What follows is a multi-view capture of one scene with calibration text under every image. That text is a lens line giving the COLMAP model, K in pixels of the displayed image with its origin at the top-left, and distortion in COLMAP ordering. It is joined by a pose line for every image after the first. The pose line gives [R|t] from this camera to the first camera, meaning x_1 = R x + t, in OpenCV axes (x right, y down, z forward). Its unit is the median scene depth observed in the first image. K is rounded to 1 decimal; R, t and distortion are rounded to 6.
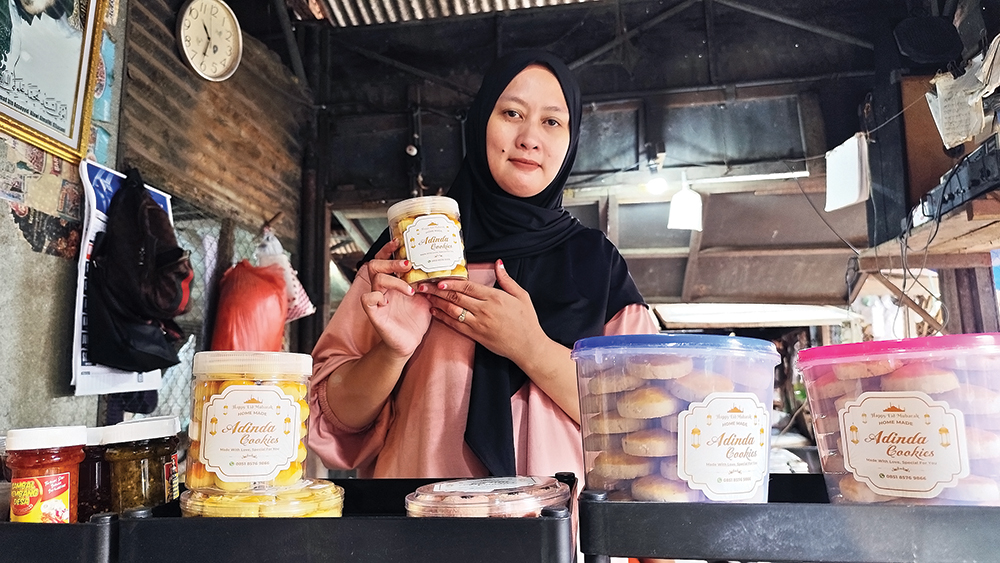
lens RADIAL K [[655.2, 0, 500.0], [0, 655.2, 281.5], [0, 0, 1]] dist [-0.052684, 0.002001]
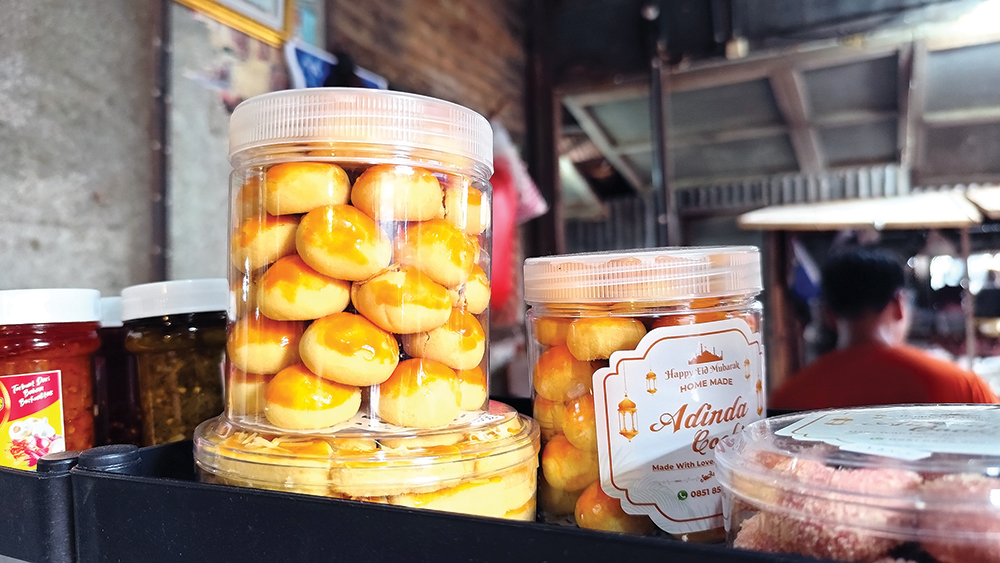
lens RADIAL K [[655.2, 0, 500.0], [0, 655.2, 281.5], [0, 0, 1]] dist [-0.052684, 0.002001]
pose [[0.935400, -0.005103, -0.353553, -0.031328], [0.050529, 0.991563, 0.119375, 0.043888], [0.349961, -0.129528, 0.927766, 0.156174]]
